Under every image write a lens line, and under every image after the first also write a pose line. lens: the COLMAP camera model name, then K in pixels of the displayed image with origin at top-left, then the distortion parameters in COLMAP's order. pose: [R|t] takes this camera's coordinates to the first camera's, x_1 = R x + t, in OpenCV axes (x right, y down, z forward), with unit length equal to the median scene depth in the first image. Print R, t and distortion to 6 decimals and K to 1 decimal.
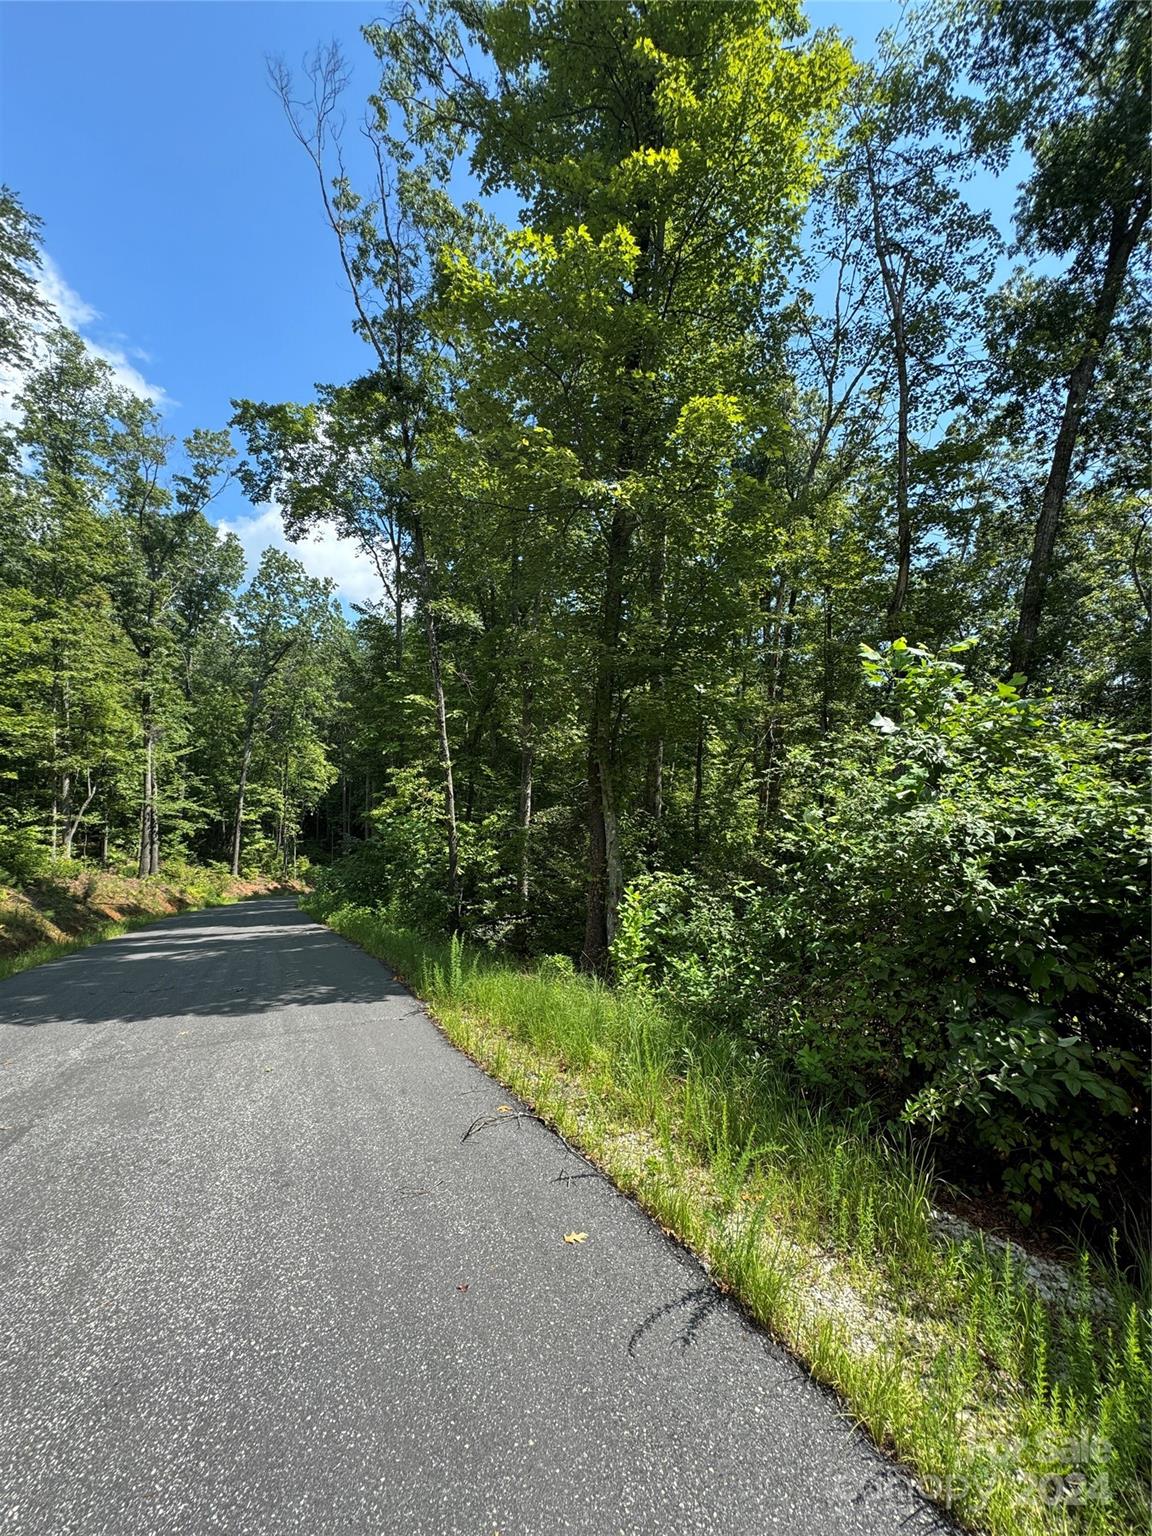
lens RADIAL K [[612.4, 0, 577.5], [0, 612.4, 768.2], [0, 0, 1]] dist [-0.002041, 0.000876]
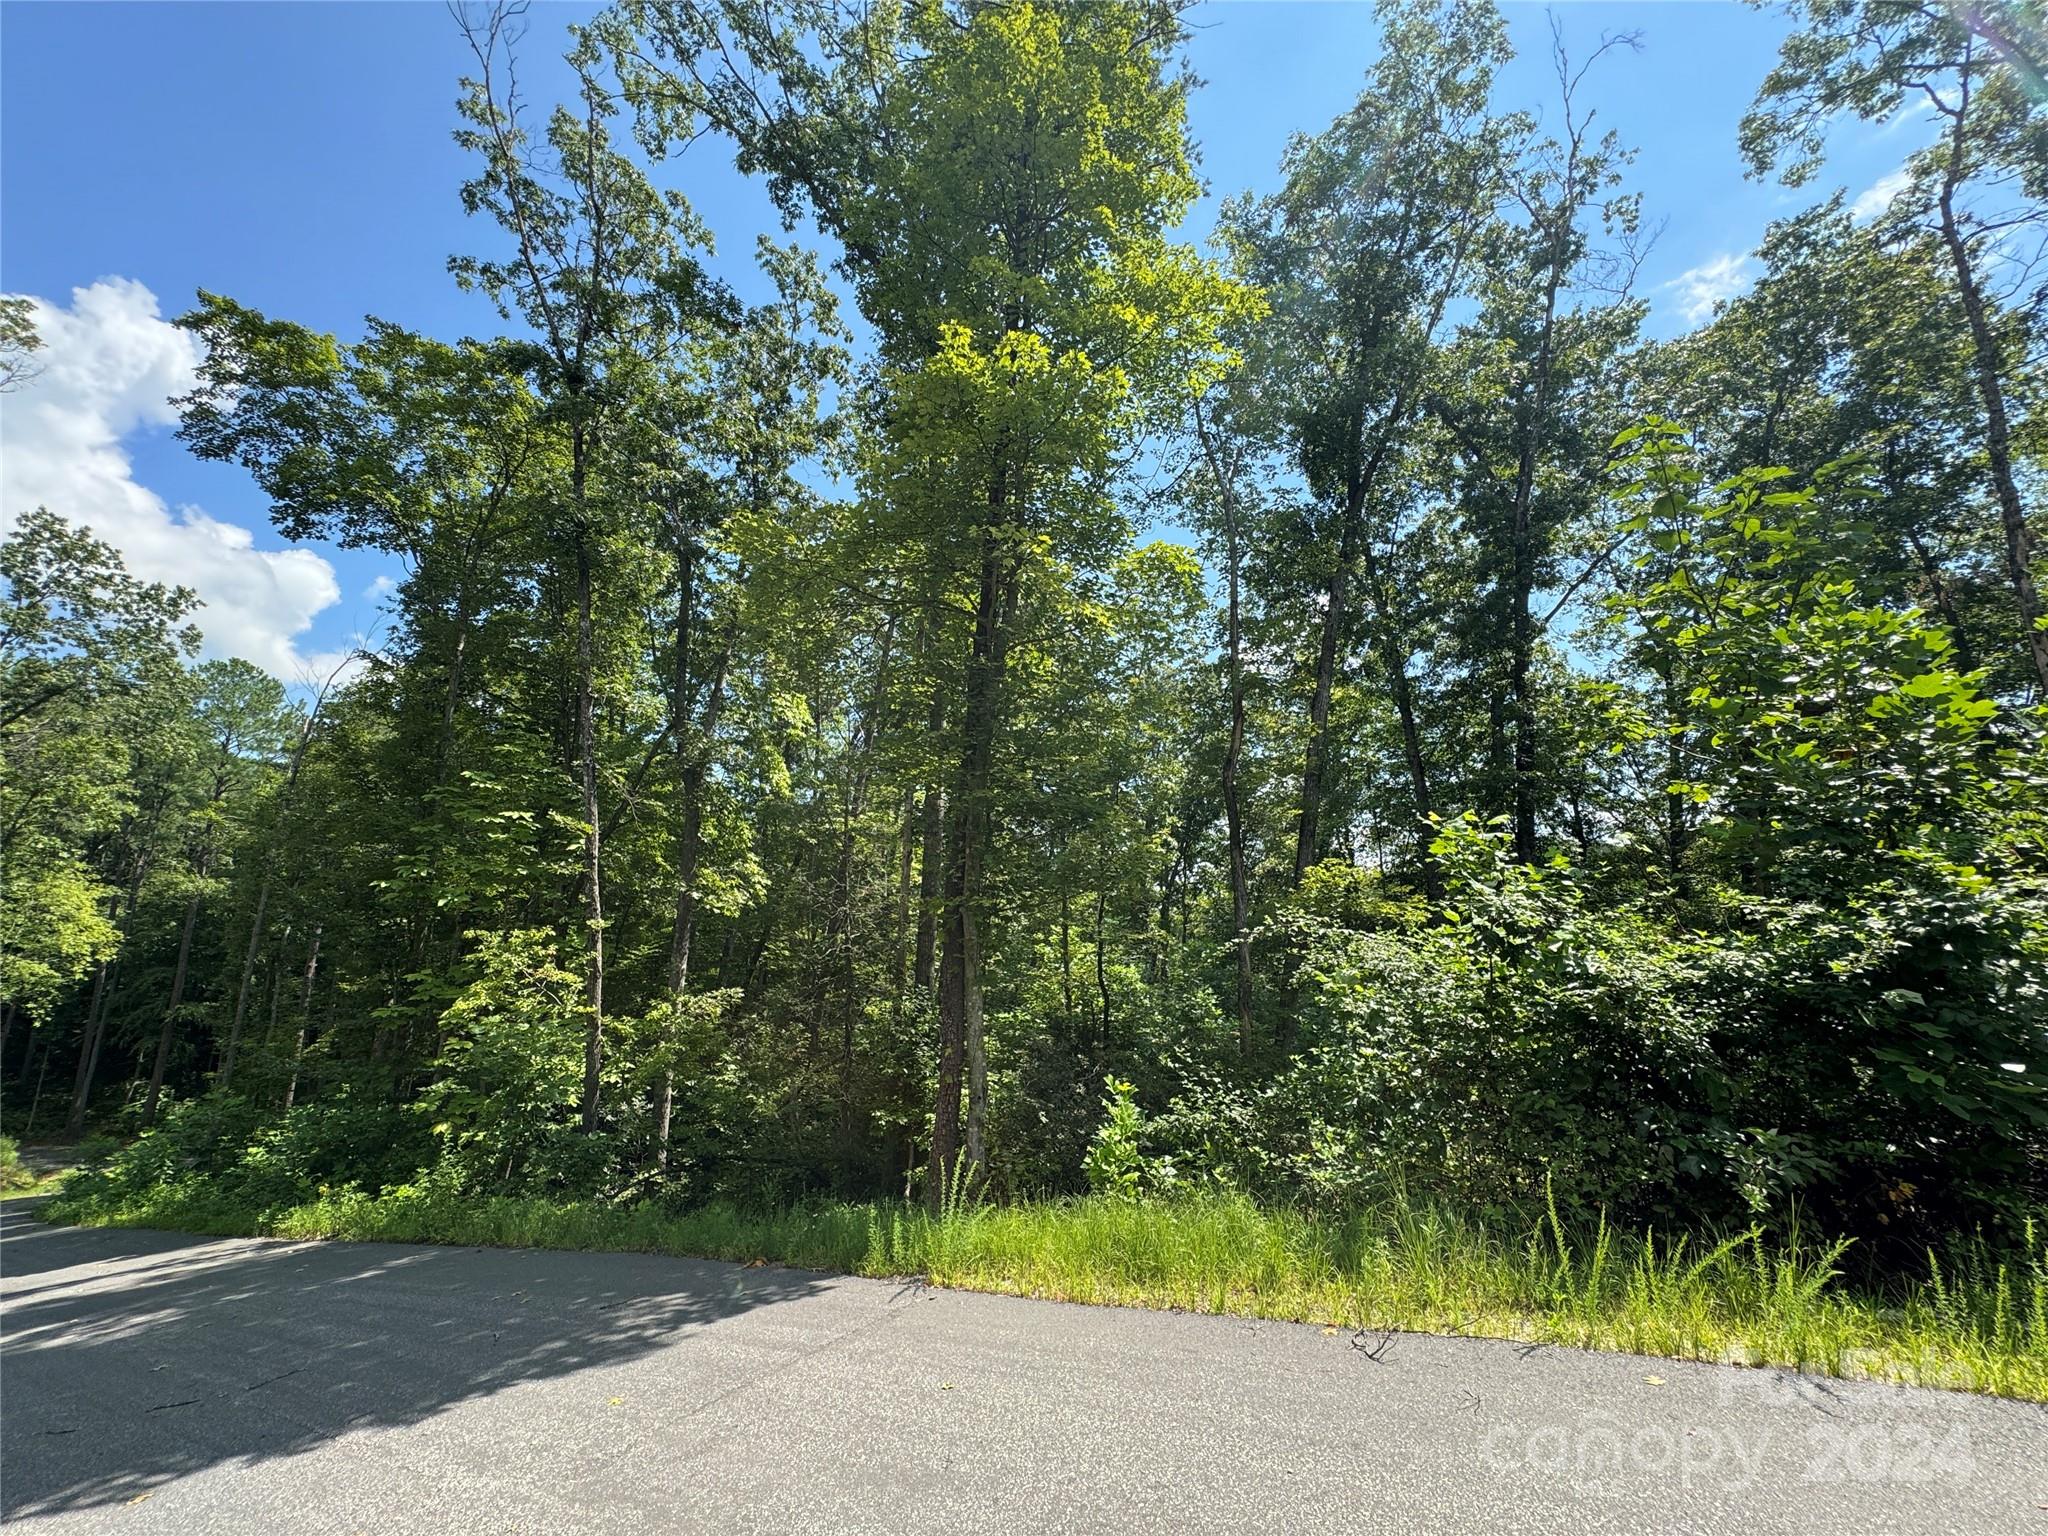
lens RADIAL K [[816.5, 0, 1029.6], [0, 816.5, 772.8], [0, 0, 1]] dist [-0.002041, 0.000876]
pose [[0.874493, 0.103503, 0.473866, -0.263105], [-0.007034, 0.979571, -0.200978, 0.007881], [-0.484987, 0.172420, 0.857356, 0.024615]]
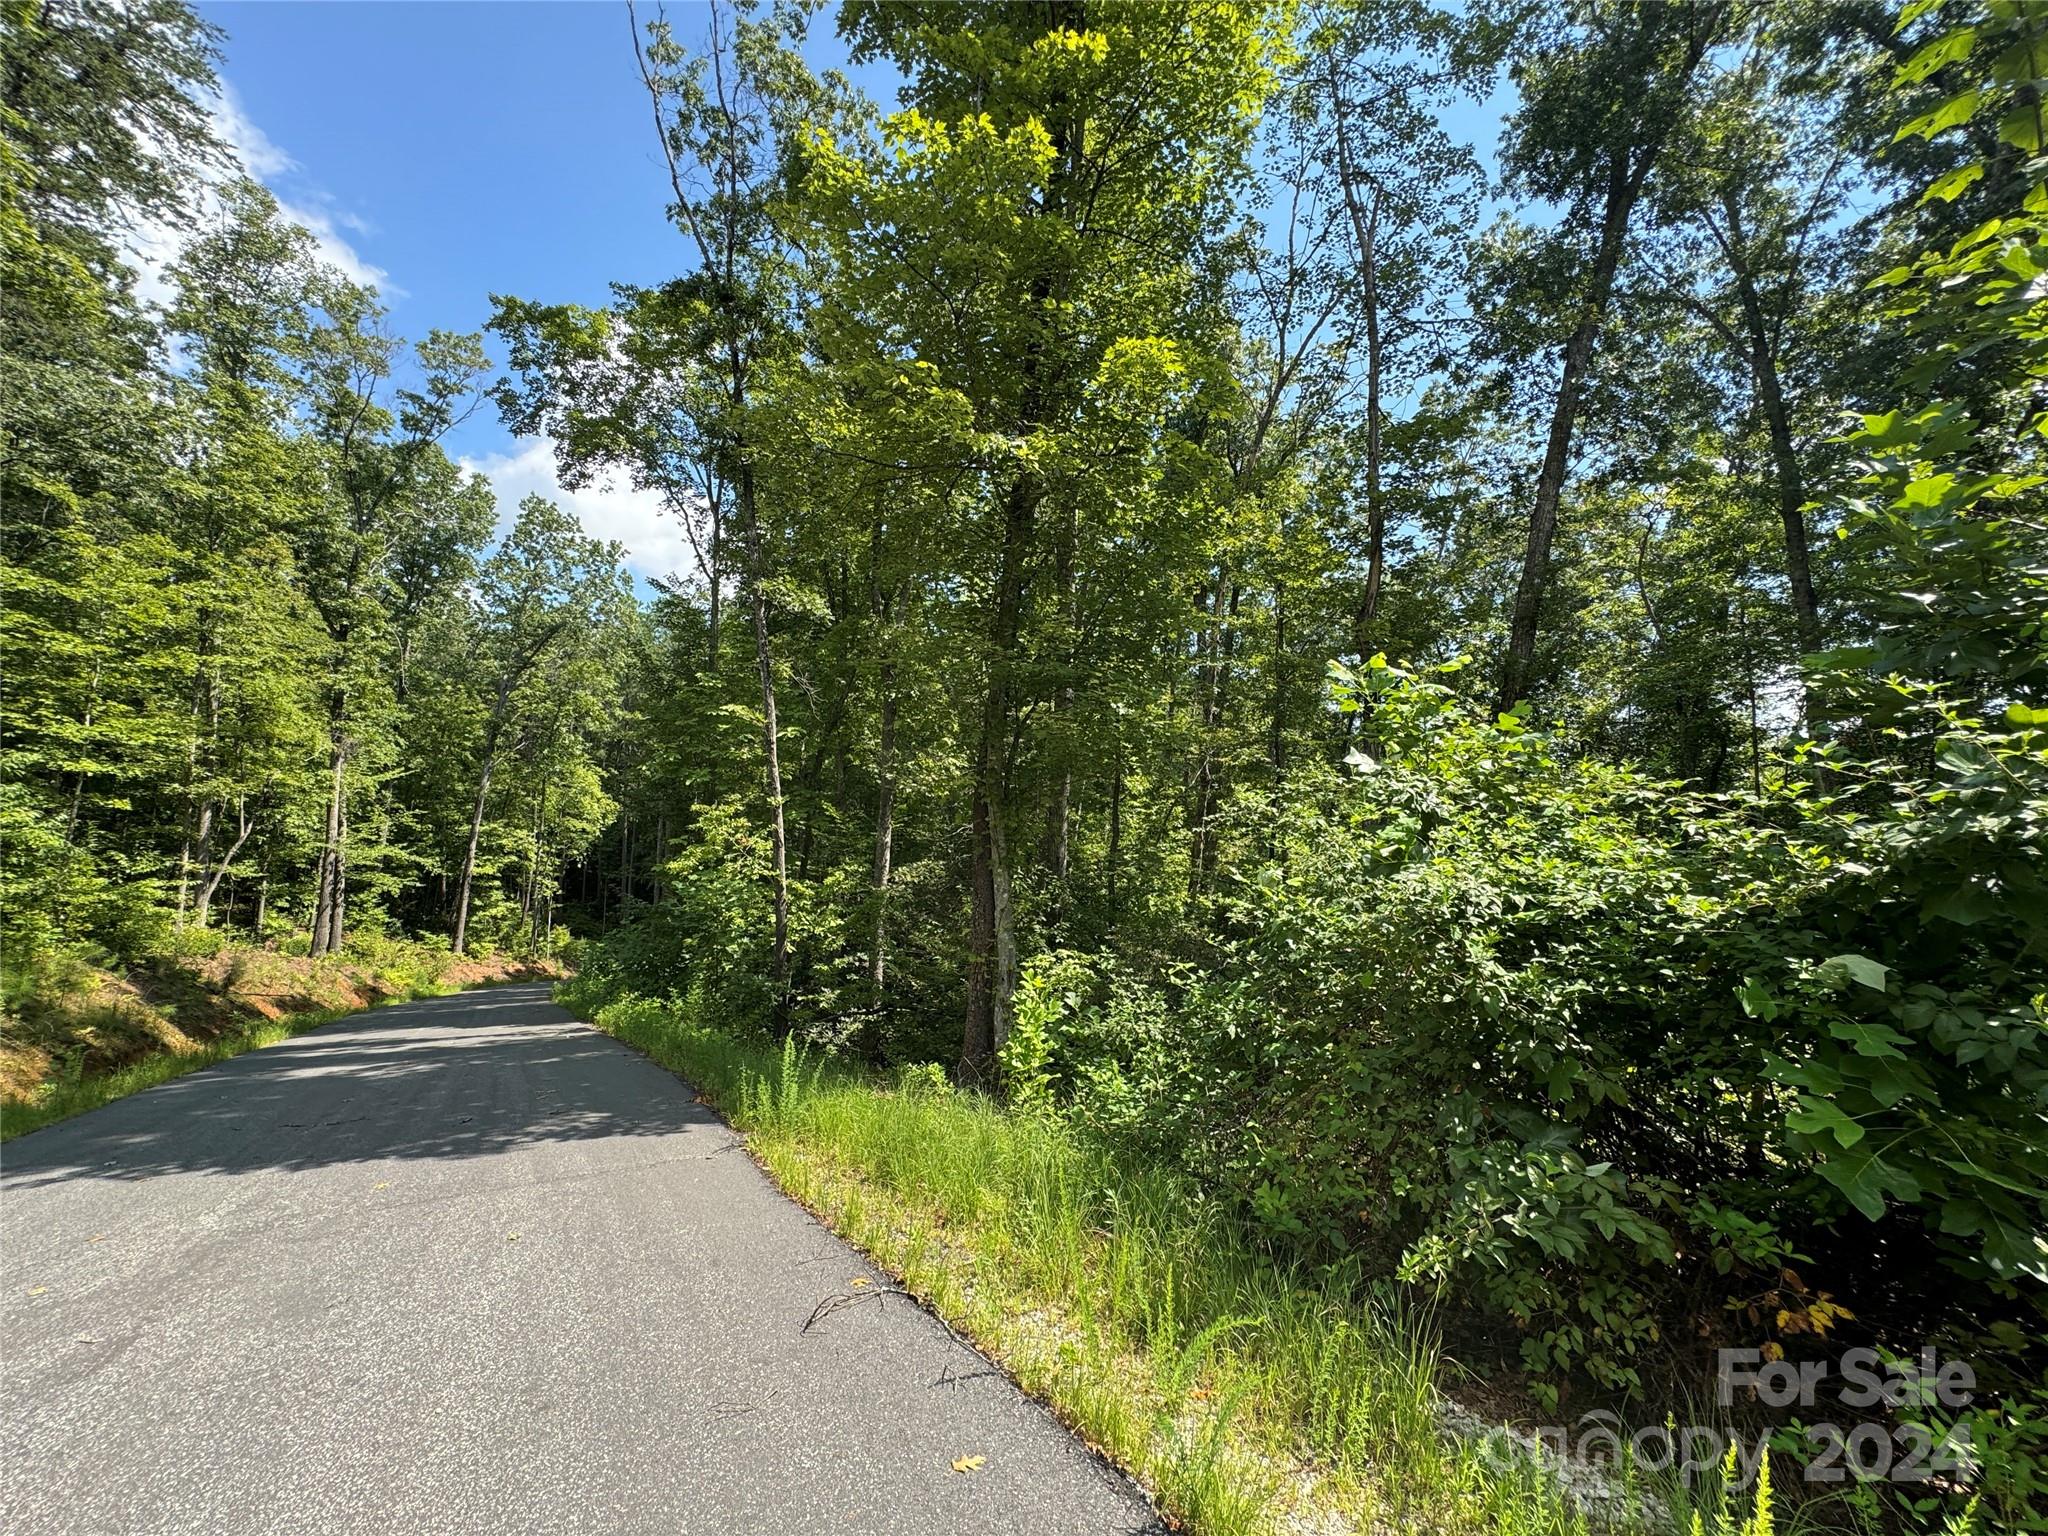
lens RADIAL K [[816.5, 0, 1028.2], [0, 816.5, 768.3], [0, 0, 1]] dist [-0.002041, 0.000876]
pose [[0.995388, 0.022977, 0.093137, -0.006581], [-0.018259, 0.998522, -0.051195, -0.000268], [-0.094176, 0.049258, 0.994336, -0.000170]]
